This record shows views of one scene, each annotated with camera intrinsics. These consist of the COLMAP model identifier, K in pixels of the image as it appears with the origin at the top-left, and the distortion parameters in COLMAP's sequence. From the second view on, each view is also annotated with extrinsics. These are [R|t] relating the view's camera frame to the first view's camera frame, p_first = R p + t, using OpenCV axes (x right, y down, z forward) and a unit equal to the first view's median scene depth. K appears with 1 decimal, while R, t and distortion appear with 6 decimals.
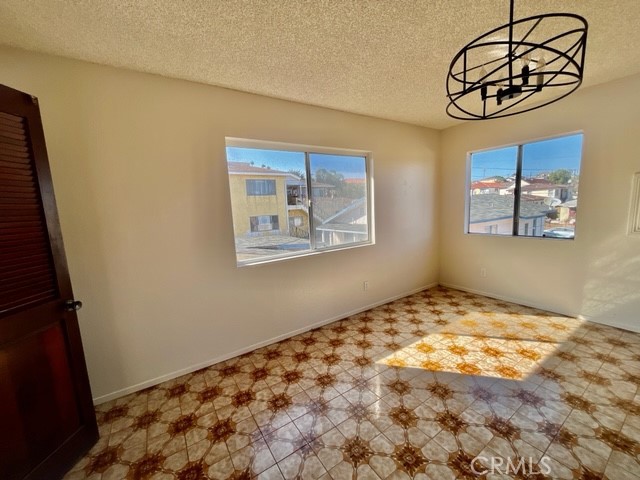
lens RADIAL K [[257.9, 0, 319.9], [0, 257.9, 240.9], [0, 0, 1]] dist [0.004529, 0.000546]
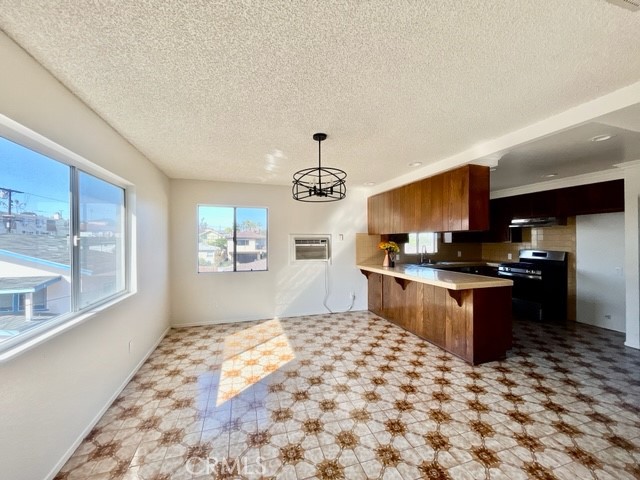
lens RADIAL K [[257.9, 0, 318.9], [0, 257.9, 241.0], [0, 0, 1]] dist [0.004529, 0.000546]
pose [[0.283008, 0.048610, 0.957885, -0.952548], [0.114778, 0.989821, -0.084142, -0.031451], [-0.952225, 0.133757, 0.274548, 0.411498]]
